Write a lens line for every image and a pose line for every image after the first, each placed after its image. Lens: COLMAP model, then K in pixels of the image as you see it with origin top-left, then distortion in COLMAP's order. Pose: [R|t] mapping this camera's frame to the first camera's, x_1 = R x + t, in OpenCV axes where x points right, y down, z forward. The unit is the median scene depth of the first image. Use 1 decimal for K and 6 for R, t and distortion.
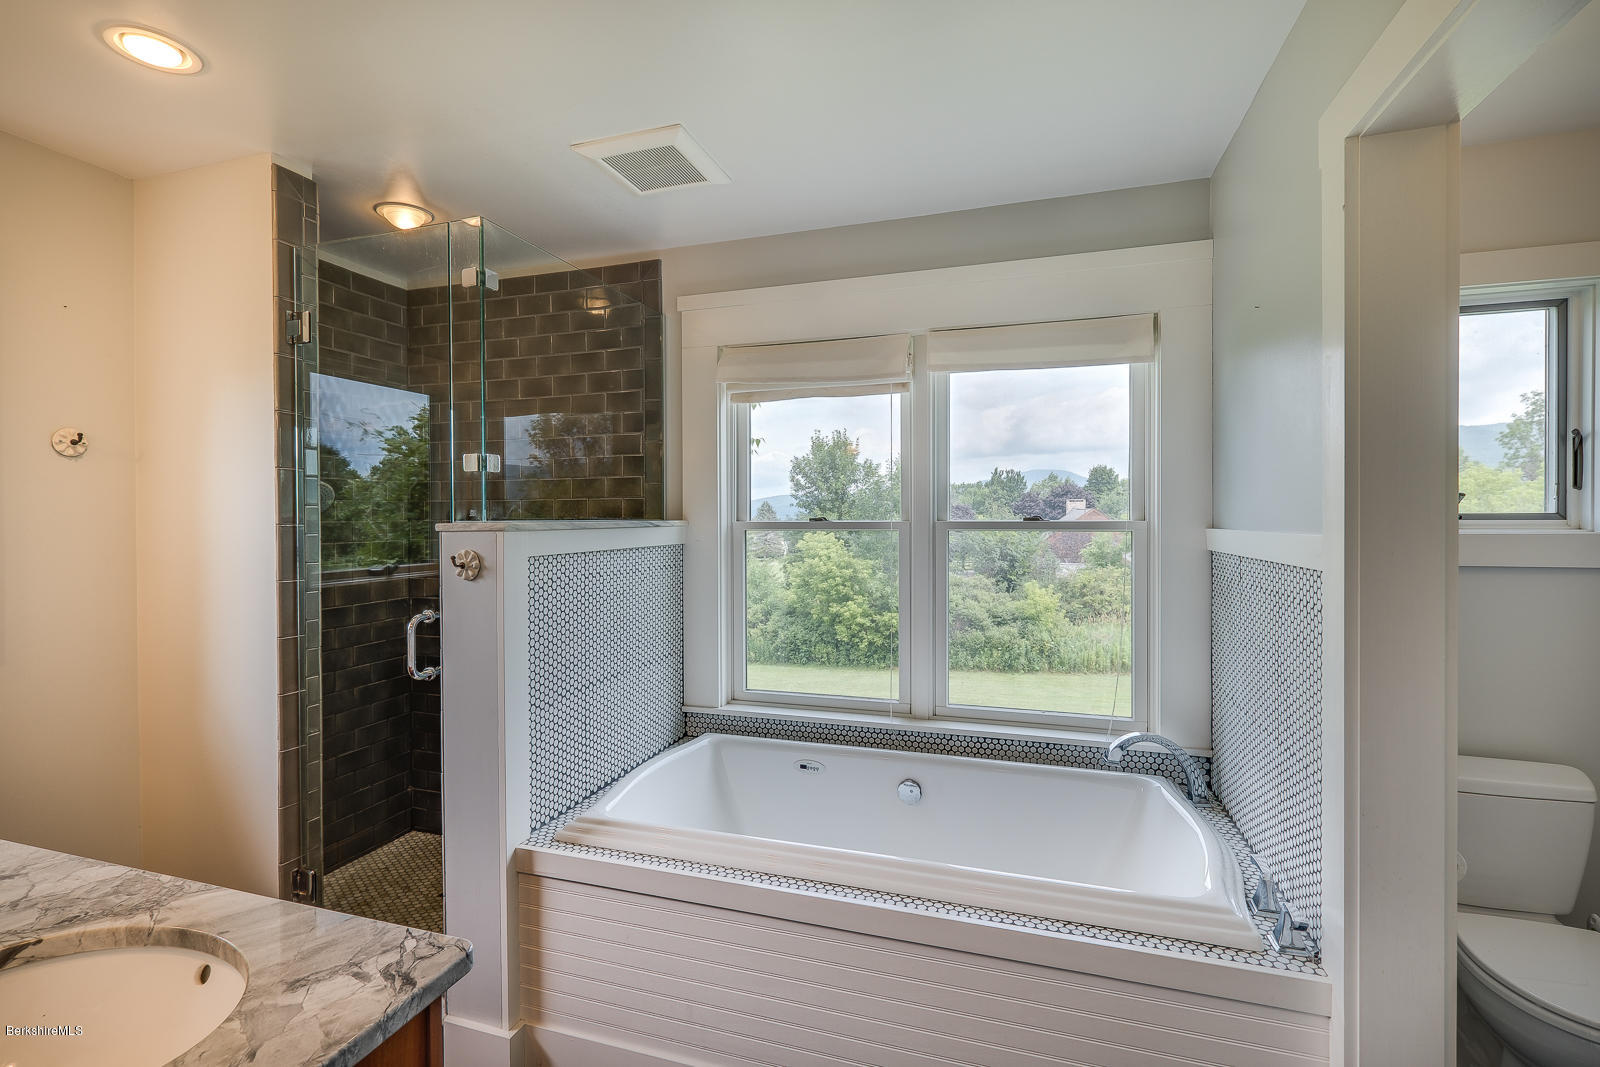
lens RADIAL K [[716.6, 0, 803.1], [0, 716.6, 524.4], [0, 0, 1]] dist [0.000196, -0.000350]
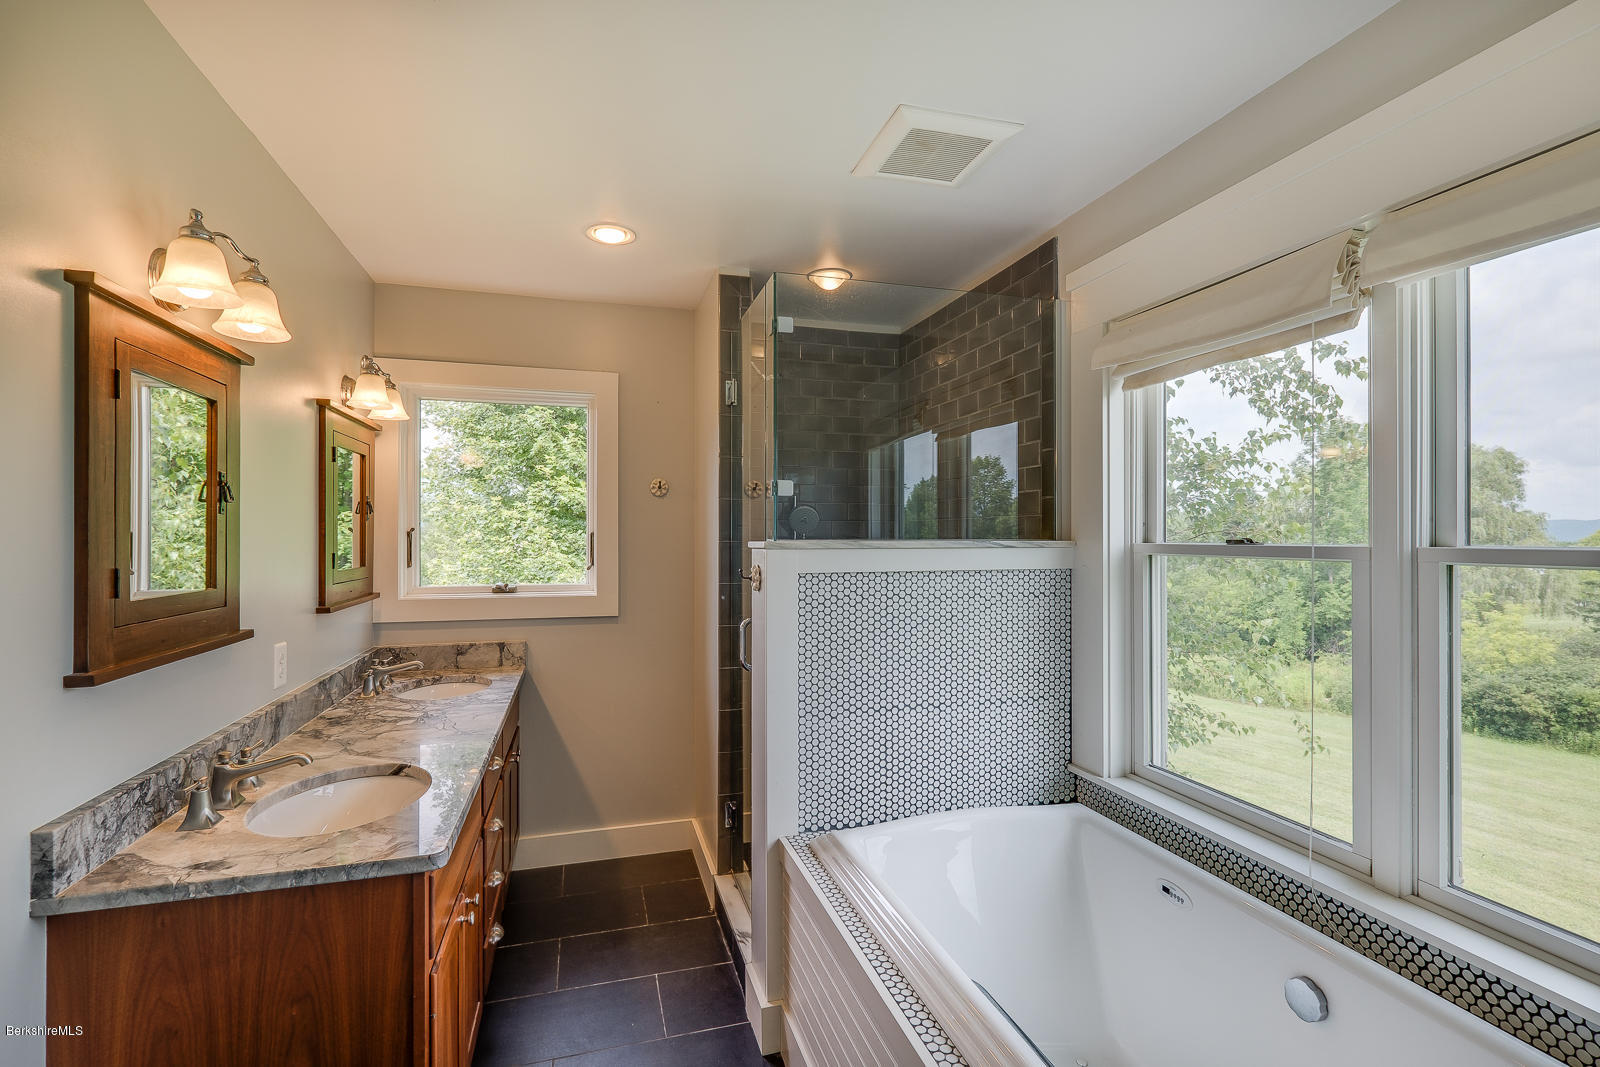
lens RADIAL K [[726.5, 0, 800.0], [0, 726.5, 533.5], [0, 0, 1]] dist [0.001362, 0.000150]
pose [[0.560571, 0.001469, -0.828105, 0.462548], [-0.010727, 0.999927, -0.005487, -0.007754], [0.828037, 0.011959, 0.560546, 0.343641]]
